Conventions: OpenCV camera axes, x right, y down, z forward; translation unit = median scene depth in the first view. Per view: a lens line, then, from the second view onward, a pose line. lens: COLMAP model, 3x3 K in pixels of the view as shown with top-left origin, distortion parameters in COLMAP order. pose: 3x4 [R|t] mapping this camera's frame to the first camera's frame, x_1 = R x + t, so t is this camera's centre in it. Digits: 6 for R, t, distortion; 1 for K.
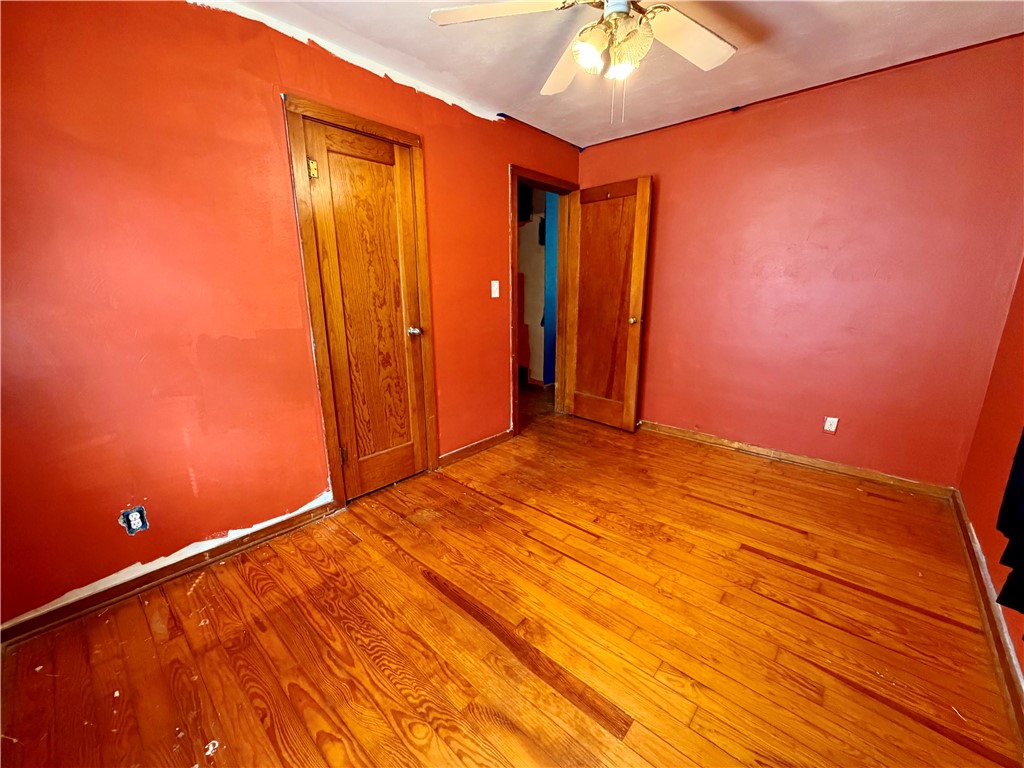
lens RADIAL K [[413.7, 0, 512.5], [0, 413.7, 383.4], [0, 0, 1]] dist [-0.000510, -0.000181]
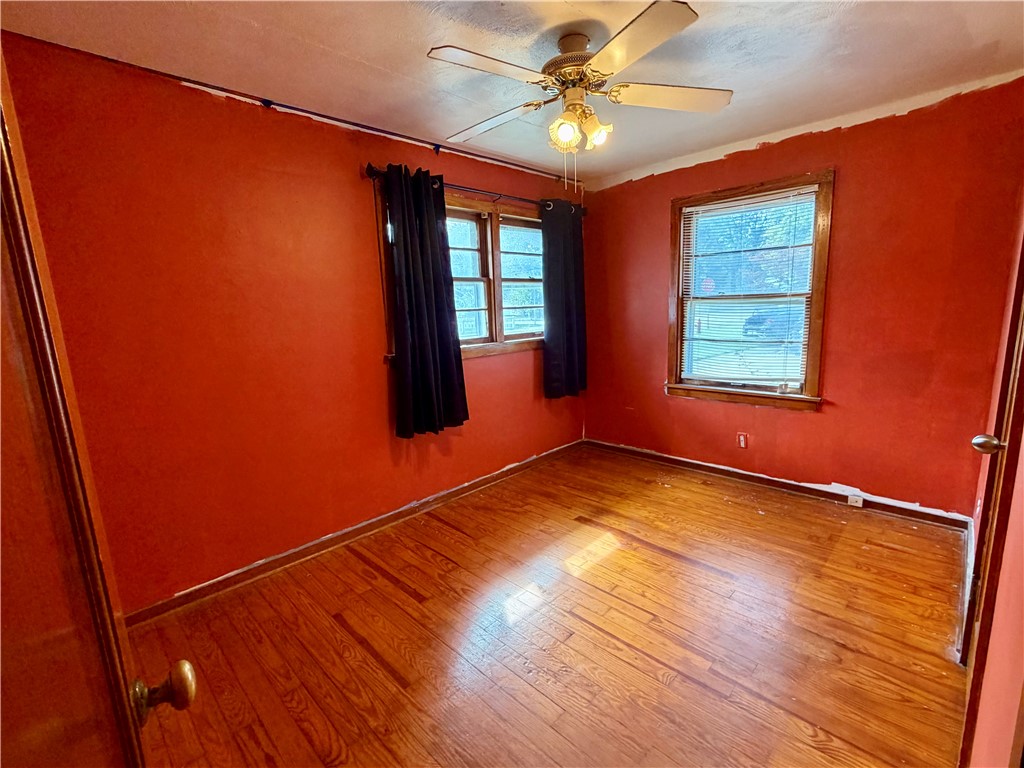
lens RADIAL K [[467.9, 0, 512.7], [0, 467.9, 386.5], [0, 0, 1]] dist [0.001203, 0.000076]
pose [[-0.997559, 0.038275, 0.058407, 0.253181], [0.058612, 0.913601, 0.402366, -0.476603], [-0.037960, 0.404807, -0.913614, 1.718236]]
